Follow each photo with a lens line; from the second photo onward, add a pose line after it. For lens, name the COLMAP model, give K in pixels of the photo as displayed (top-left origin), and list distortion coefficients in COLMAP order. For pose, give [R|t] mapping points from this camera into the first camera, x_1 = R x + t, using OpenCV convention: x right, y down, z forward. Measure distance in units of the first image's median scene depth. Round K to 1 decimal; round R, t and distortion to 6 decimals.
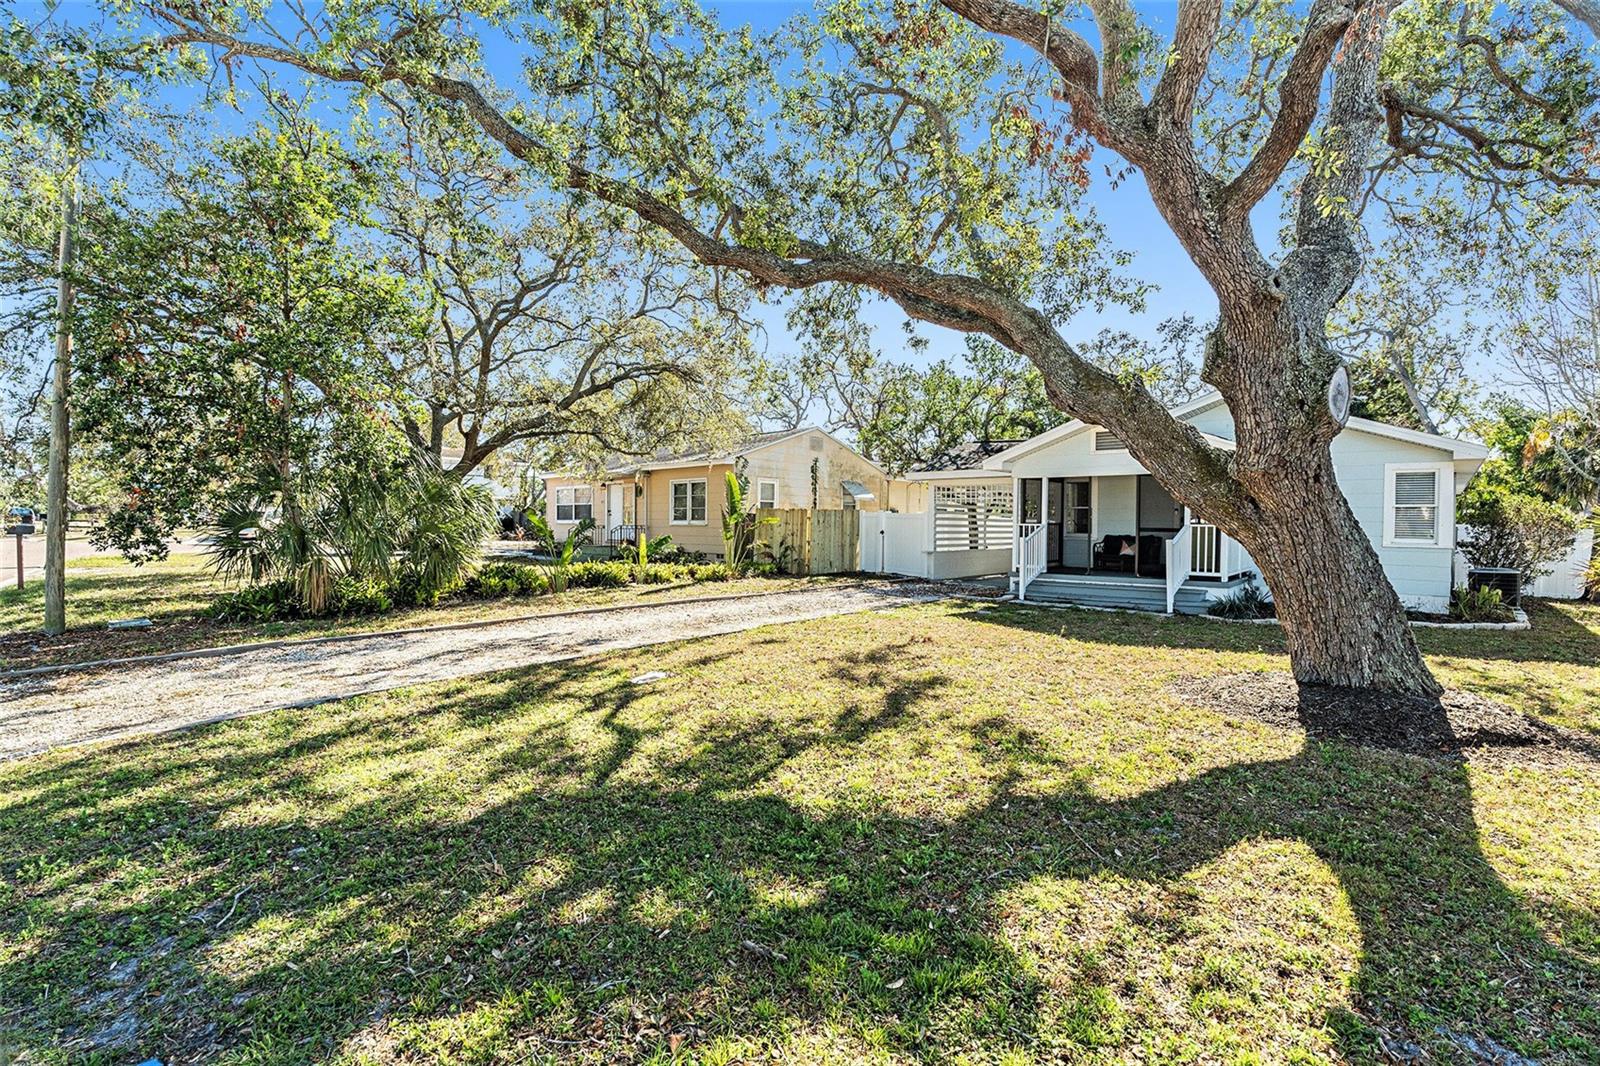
lens RADIAL K [[730.9, 0, 797.4], [0, 730.9, 529.6], [0, 0, 1]] dist [-0.062402, 0.011172]
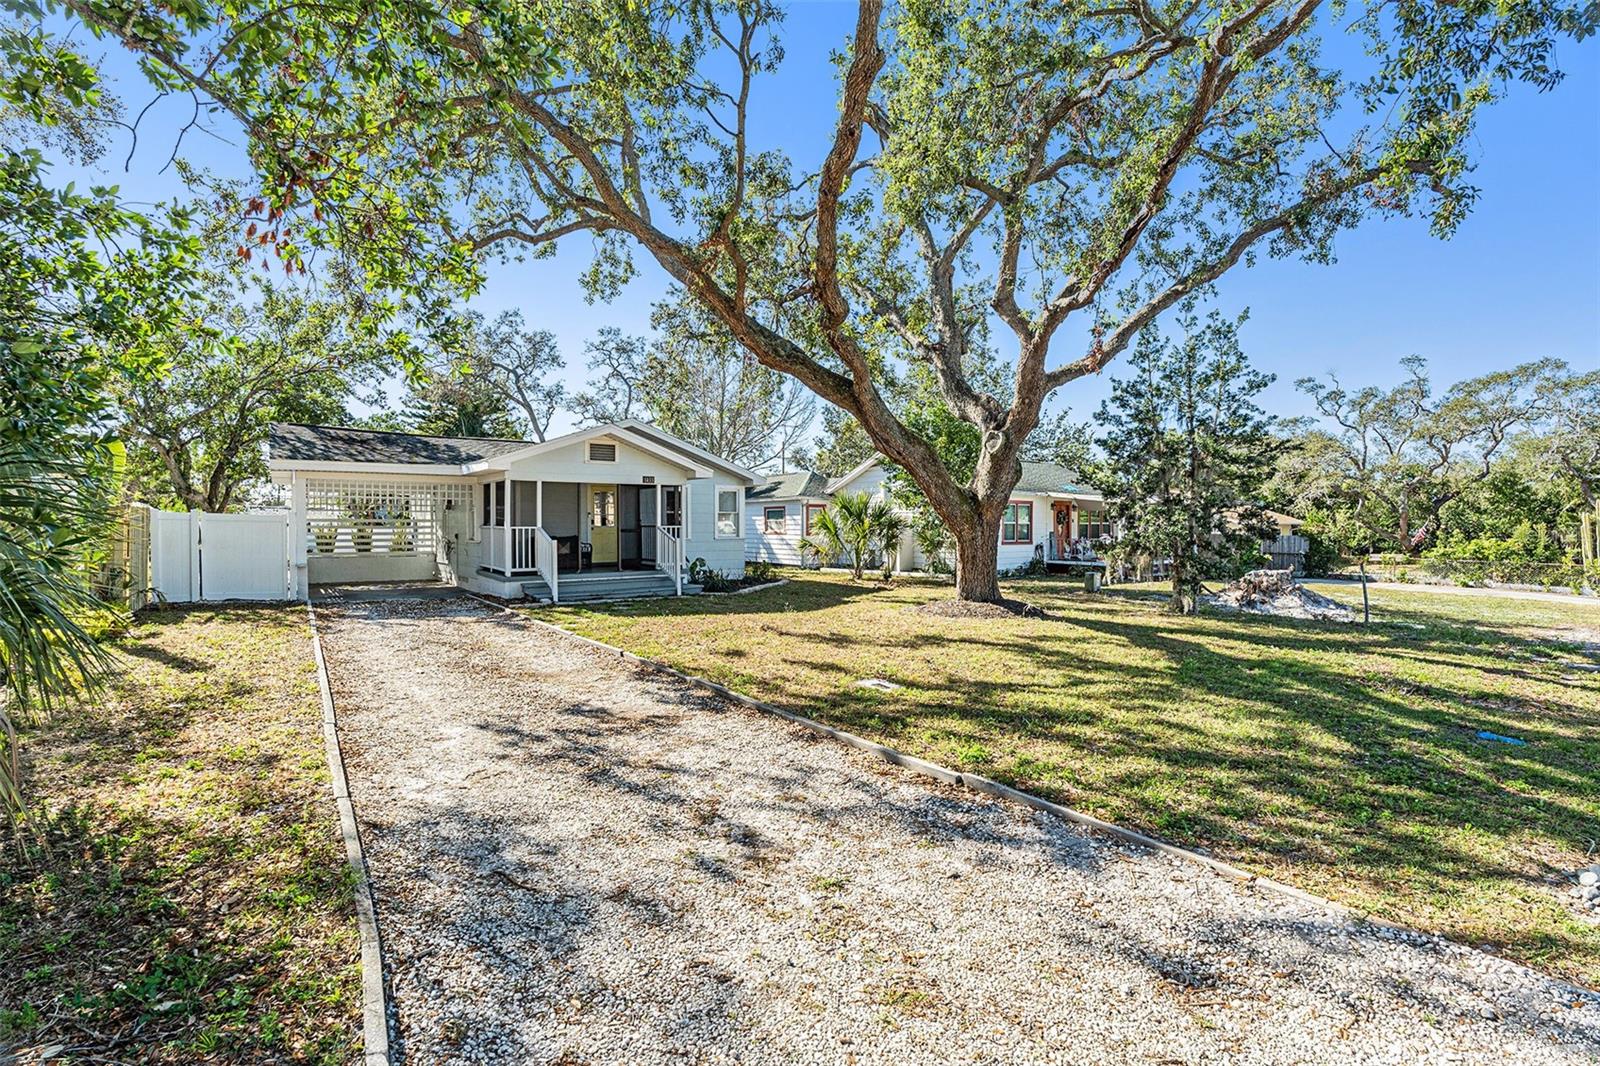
lens RADIAL K [[730.9, 0, 797.4], [0, 730.9, 529.6], [0, 0, 1]] dist [-0.062402, 0.011172]
pose [[0.195097, -0.015206, 0.980666, -0.543214], [0.013870, 0.999823, 0.012743, -0.011095], [-0.980686, 0.011116, 0.195273, 0.410637]]
